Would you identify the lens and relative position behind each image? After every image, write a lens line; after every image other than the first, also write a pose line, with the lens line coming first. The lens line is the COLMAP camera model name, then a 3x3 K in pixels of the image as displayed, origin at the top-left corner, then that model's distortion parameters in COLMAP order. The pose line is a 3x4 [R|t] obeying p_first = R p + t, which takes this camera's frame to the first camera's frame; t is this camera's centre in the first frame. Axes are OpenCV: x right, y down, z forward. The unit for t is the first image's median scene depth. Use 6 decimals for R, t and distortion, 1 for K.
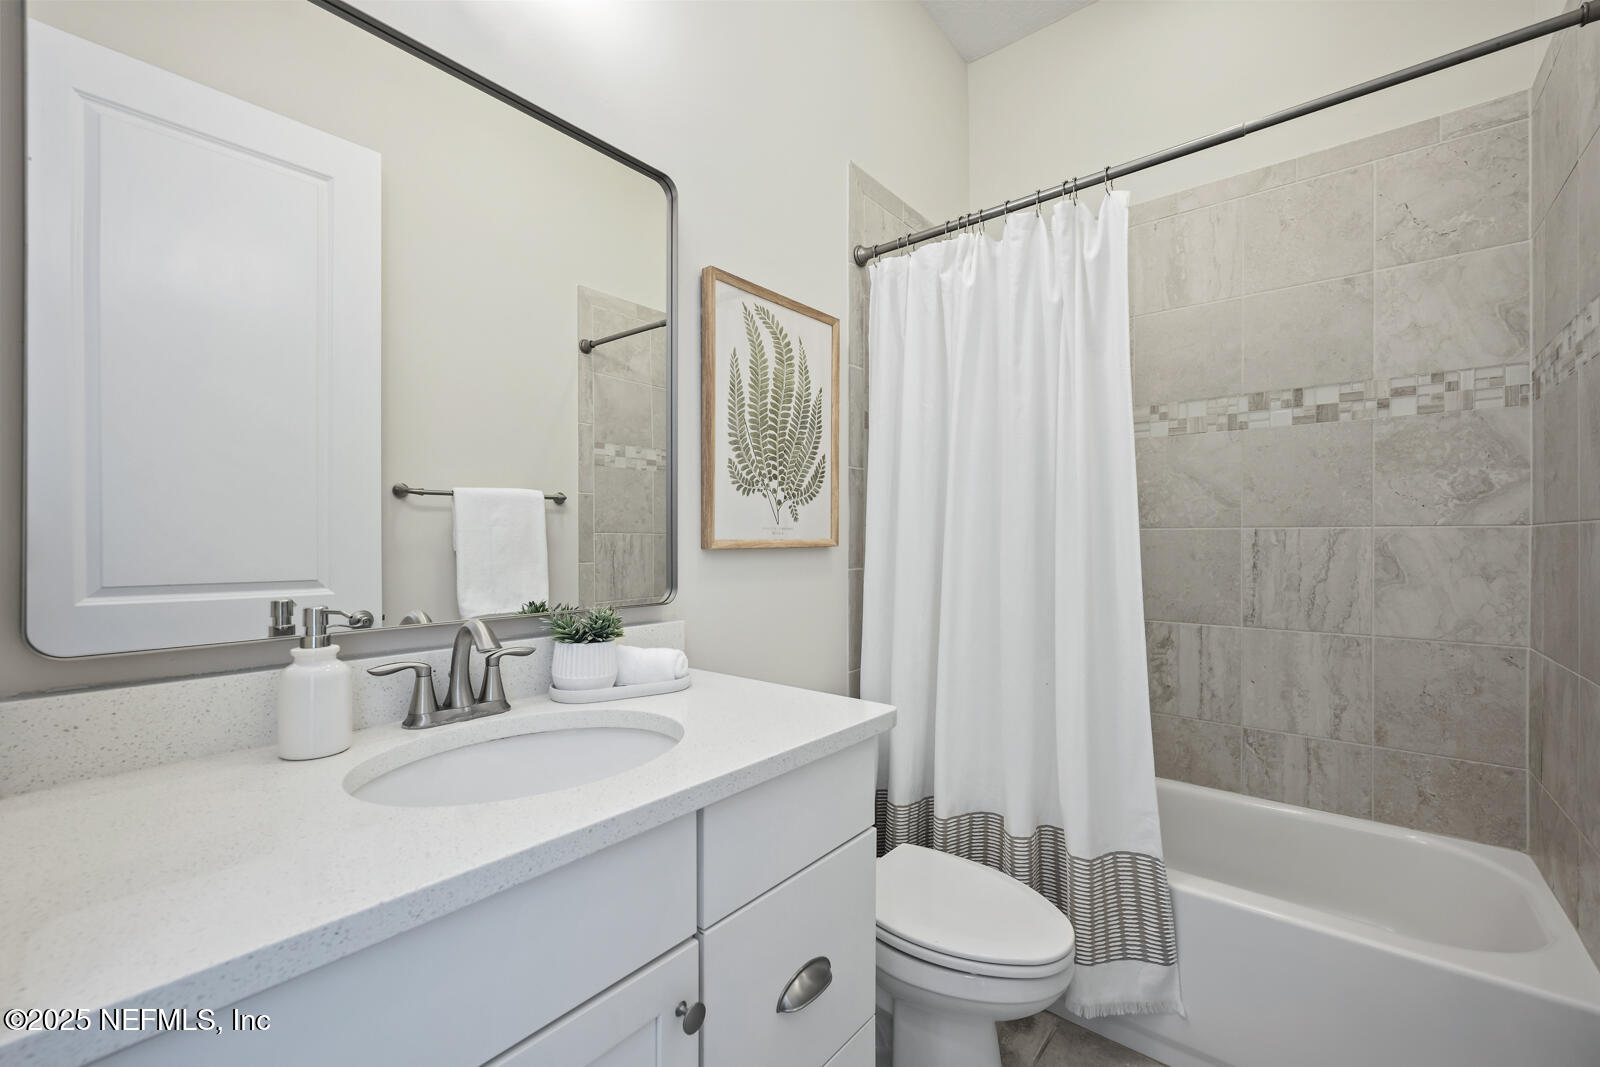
lens RADIAL K [[654.2, 0, 806.7], [0, 654.2, 530.5], [0, 0, 1]] dist [-0.000134, 0.000050]
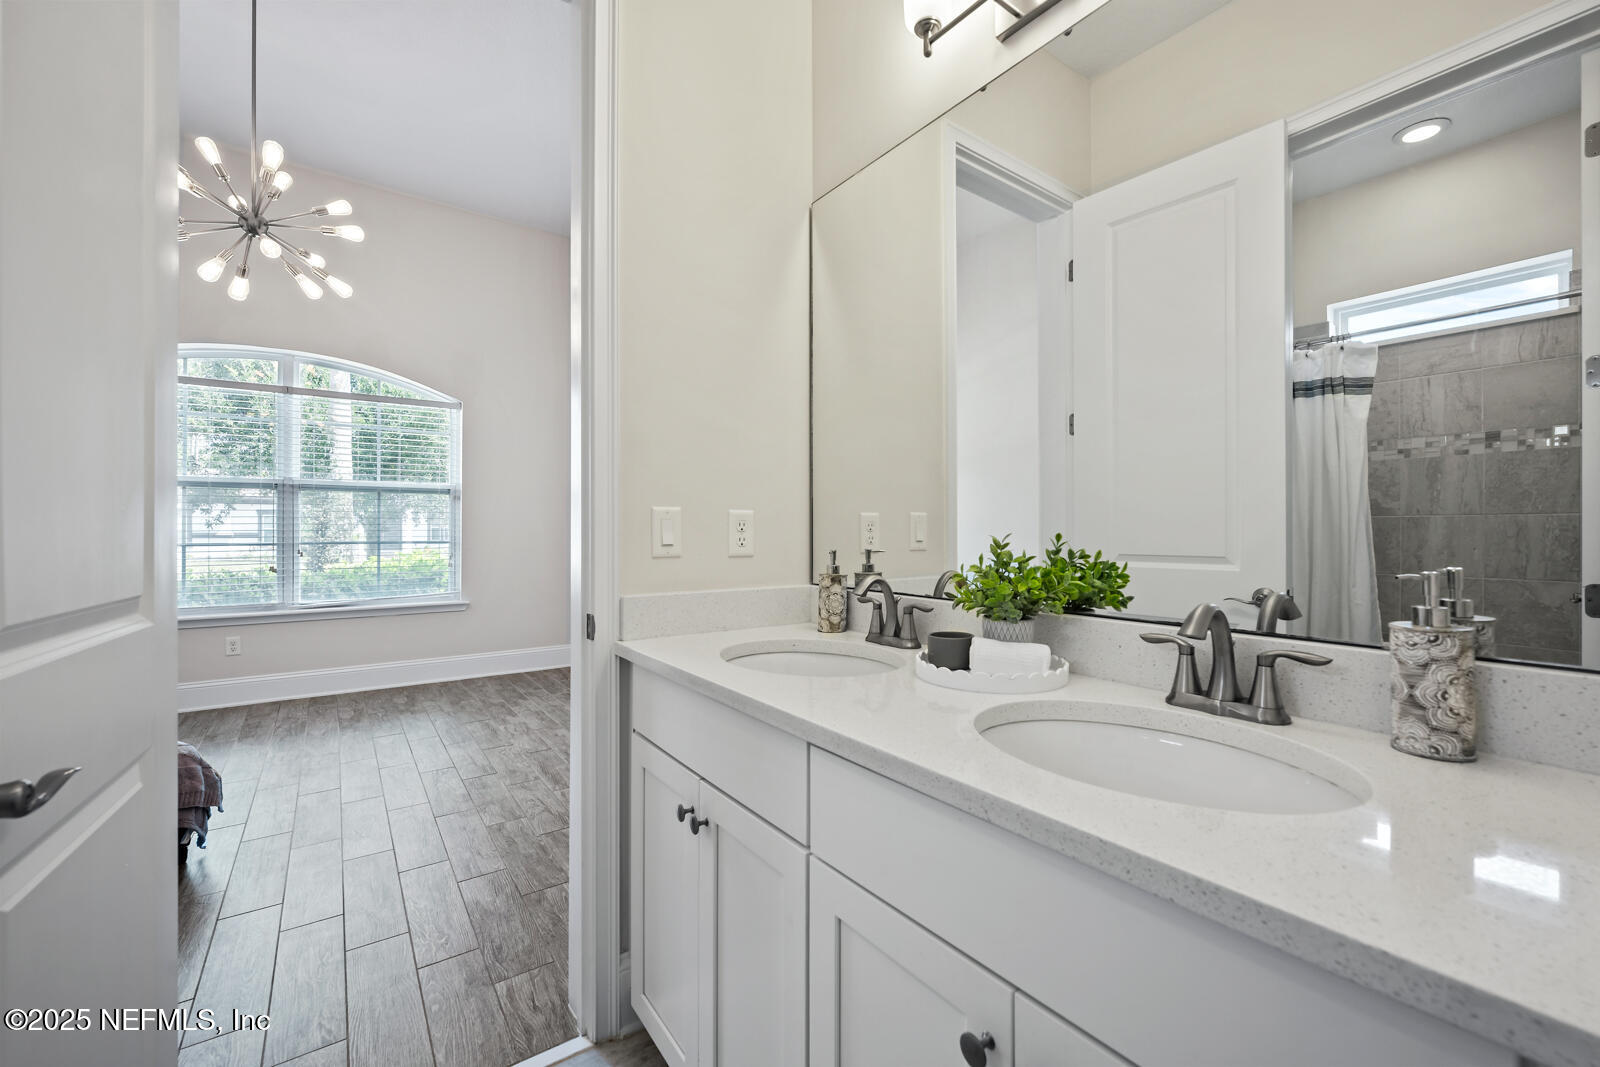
lens RADIAL K [[654.2, 0, 806.7], [0, 654.2, 530.5], [0, 0, 1]] dist [-0.000134, 0.000050]
pose [[-0.248060, -0.003786, -0.968737, 0.513598], [0.020486, 0.999748, -0.009153, 0.032362], [0.968528, -0.022116, -0.247920, 0.690453]]
